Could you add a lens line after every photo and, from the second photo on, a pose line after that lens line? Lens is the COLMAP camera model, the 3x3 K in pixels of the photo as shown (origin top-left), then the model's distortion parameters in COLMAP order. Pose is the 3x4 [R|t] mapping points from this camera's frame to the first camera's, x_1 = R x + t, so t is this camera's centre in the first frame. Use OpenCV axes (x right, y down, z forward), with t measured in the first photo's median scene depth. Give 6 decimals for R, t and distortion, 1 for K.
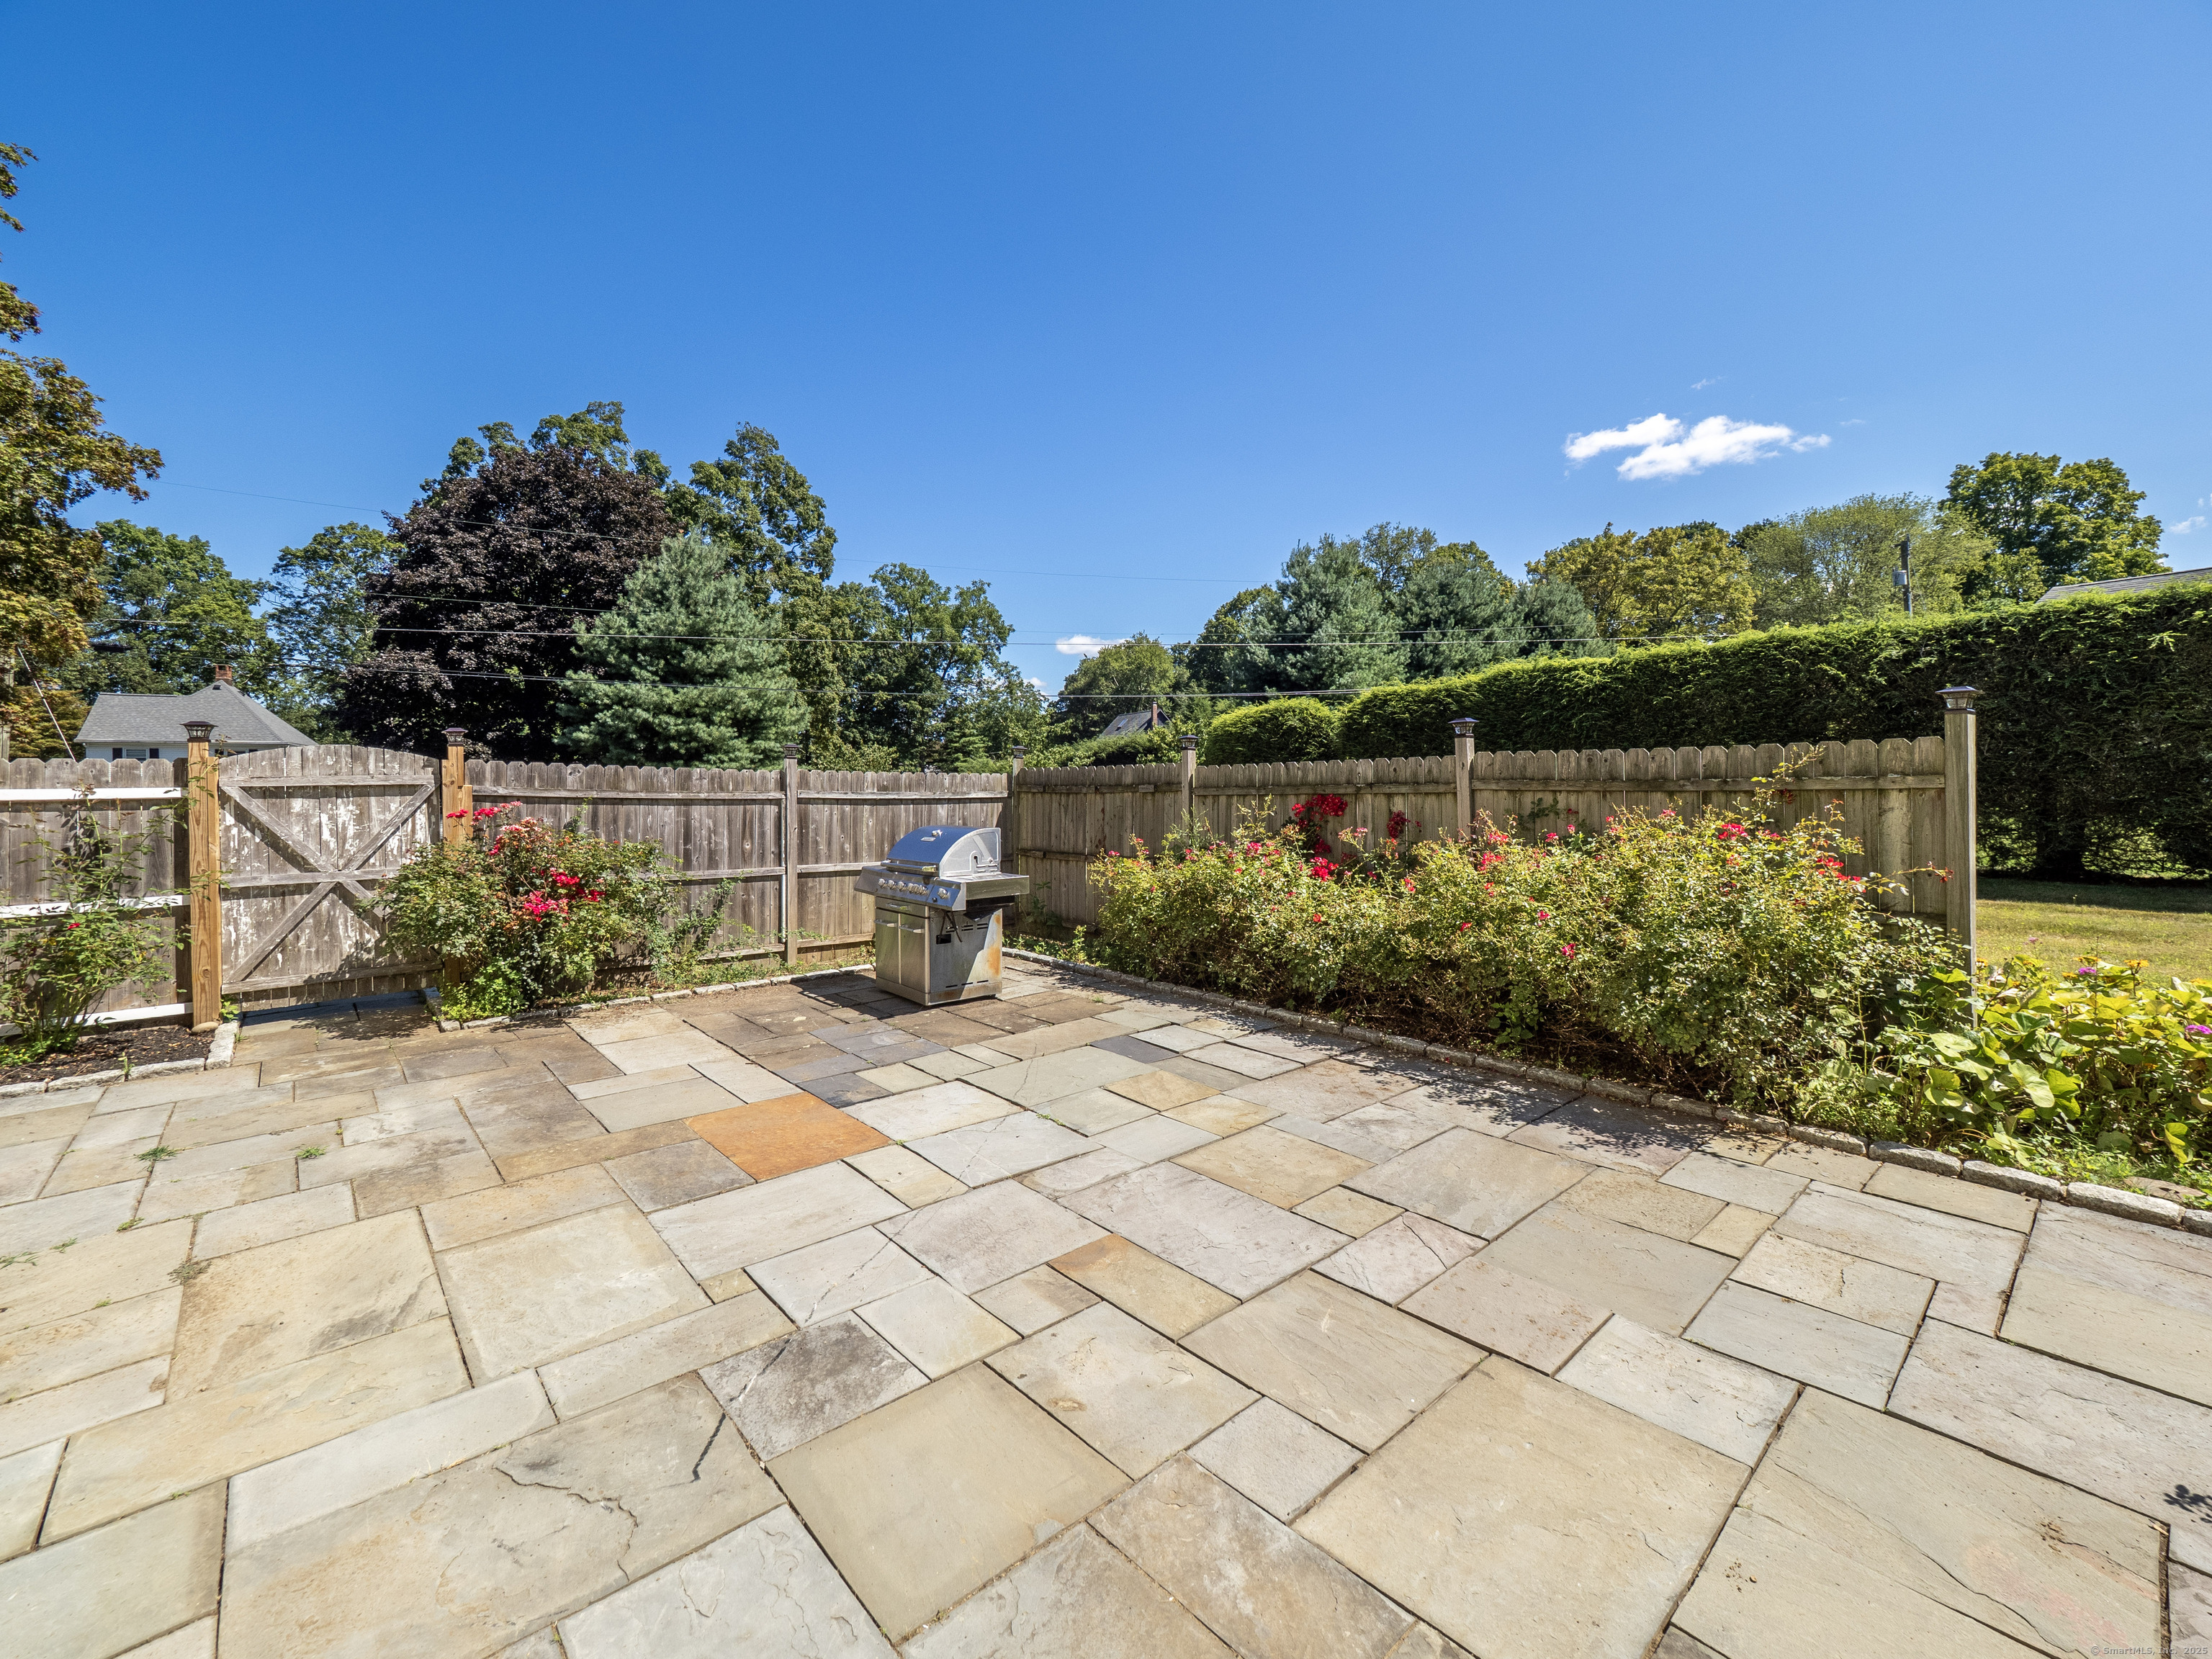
lens RADIAL K [[933.7, 0, 1067.1], [0, 933.7, 772.1], [0, 0, 1]] dist [-0.002681, -0.000081]
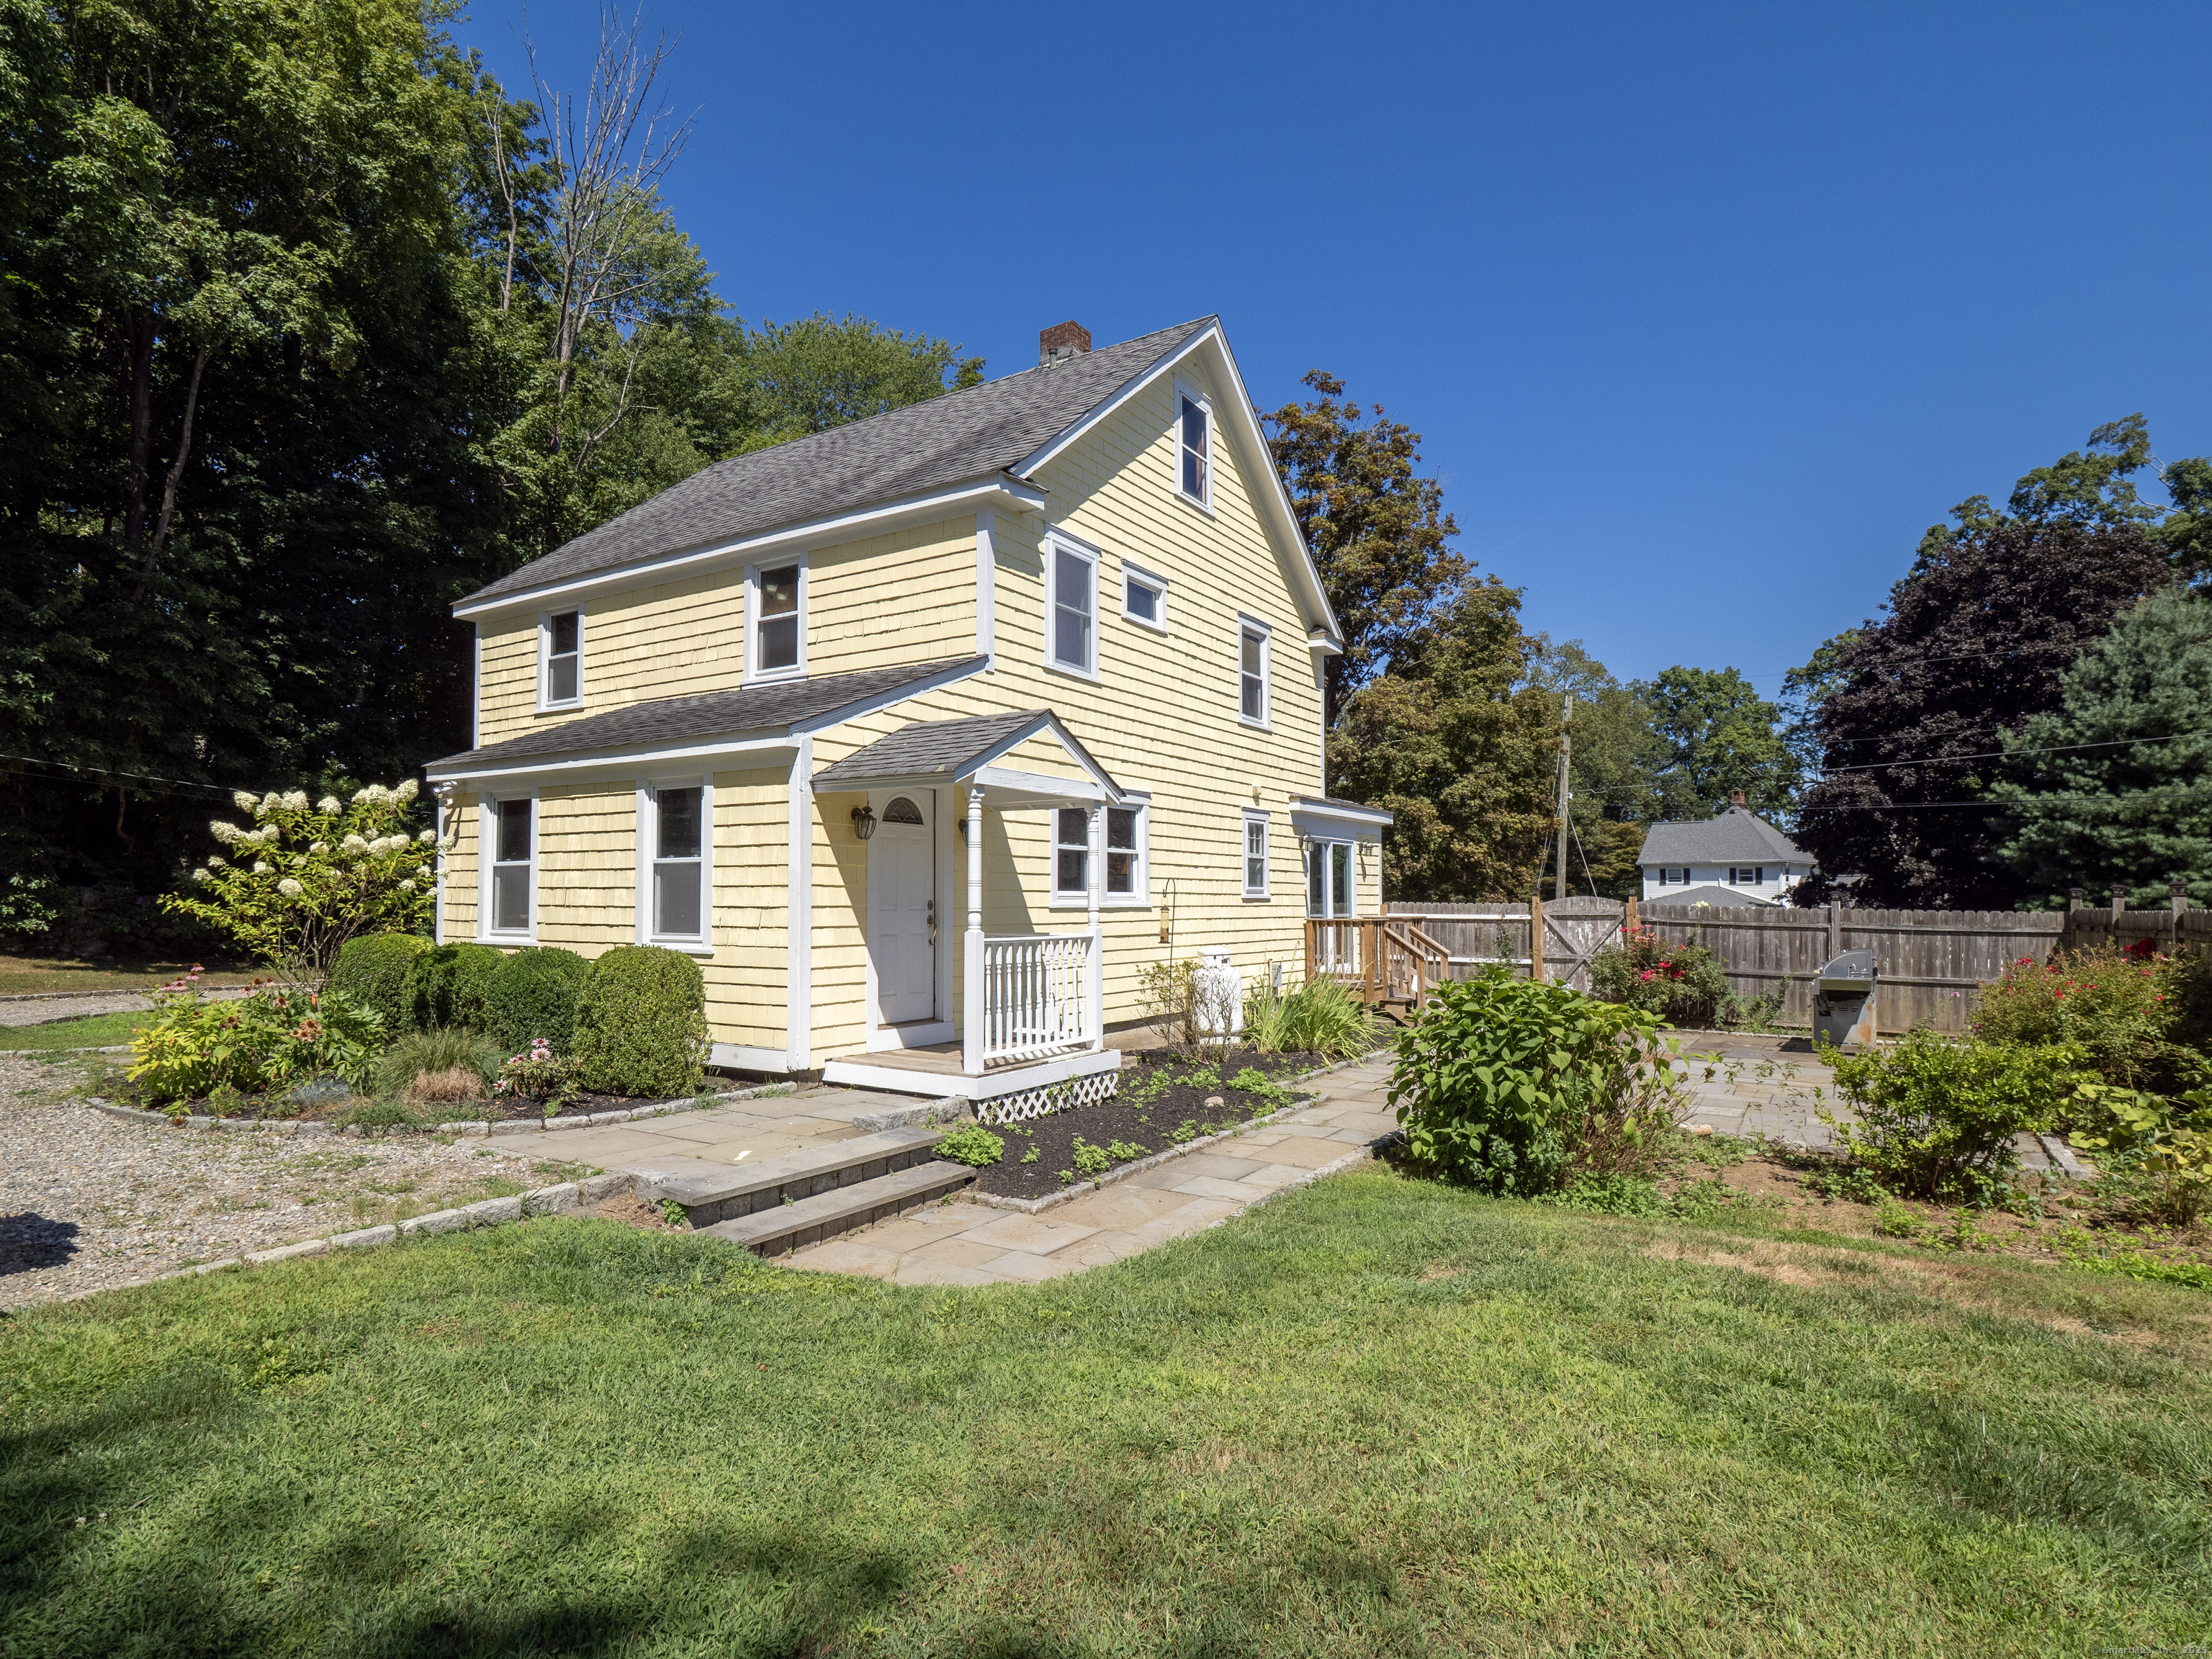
lens RADIAL K [[1146.7, 0, 1100.6], [0, 1146.7, 839.1], [0, 0, 1]] dist [-0.013223, 0.000853]
pose [[0.280018, -0.041207, -0.959110, 0.299172], [0.006628, 0.999137, -0.040992, -0.012333], [0.959972, 0.005121, 0.280050, -0.170275]]
